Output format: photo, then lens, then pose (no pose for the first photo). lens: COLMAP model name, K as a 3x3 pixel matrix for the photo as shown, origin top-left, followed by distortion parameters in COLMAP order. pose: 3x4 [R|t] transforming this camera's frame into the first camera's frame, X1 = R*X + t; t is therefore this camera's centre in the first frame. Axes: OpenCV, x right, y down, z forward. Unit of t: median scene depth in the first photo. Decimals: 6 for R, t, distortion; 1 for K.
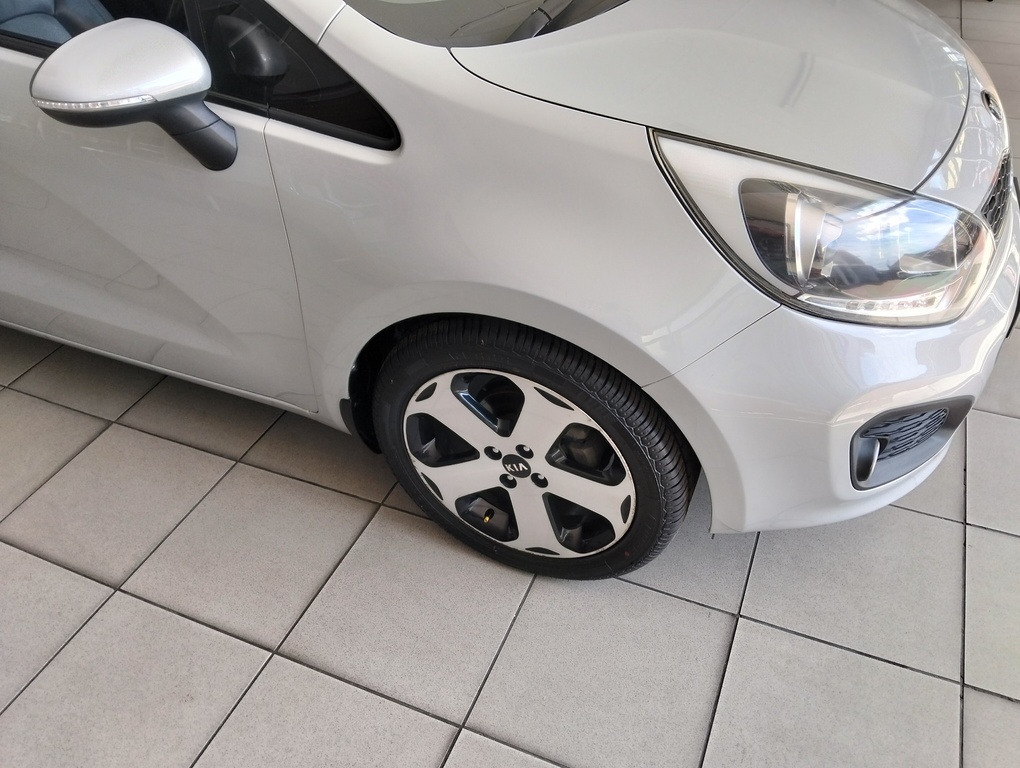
lens RADIAL K [[799.3, 0, 503.5], [0, 799.3, 377.6], [0, 0, 1]] dist [0.004838, -0.049849]
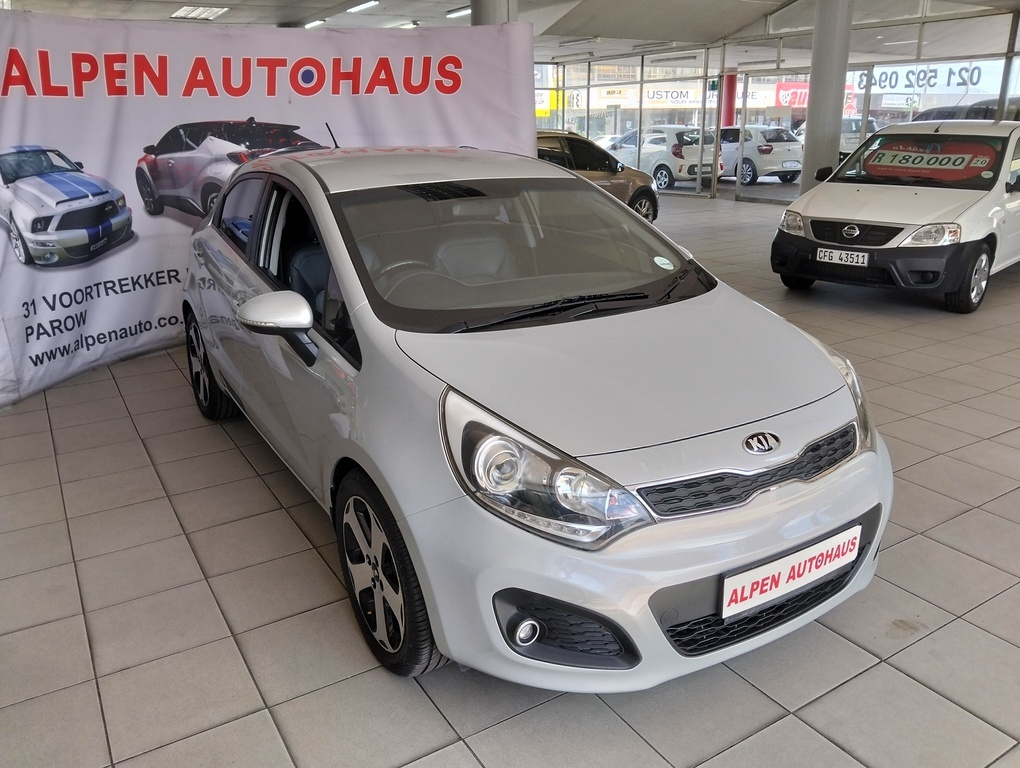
lens RADIAL K [[799.3, 0, 503.5], [0, 799.3, 377.6], [0, 0, 1]] dist [0.004838, -0.049849]
pose [[0.811806, 0.205829, -0.546448, 1.135815], [-0.383837, 0.893327, -0.233743, 0.043013], [0.440046, 0.399501, 0.804213, -0.366813]]
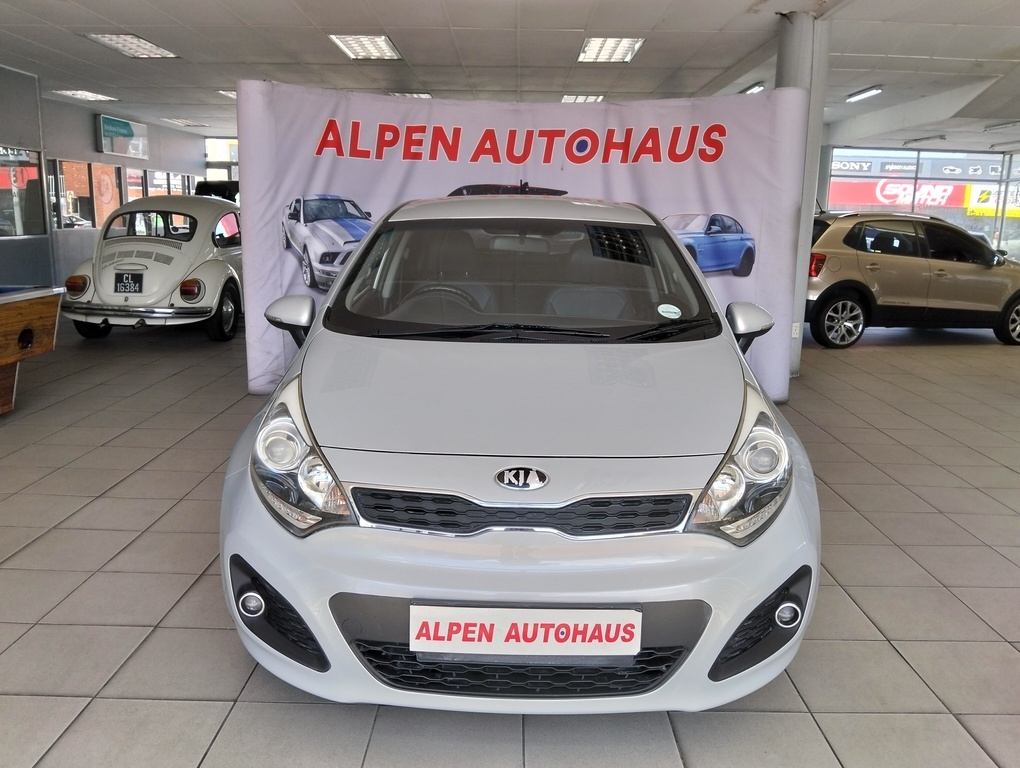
lens RADIAL K [[794.4, 0, 505.3], [0, 794.4, 387.3], [0, 0, 1]] dist [0.007310, -0.050887]
pose [[0.381697, 0.241572, -0.892161, 1.897907], [-0.610628, 0.790510, -0.047200, -0.445751], [0.693860, 0.562794, 0.449245, 0.438991]]
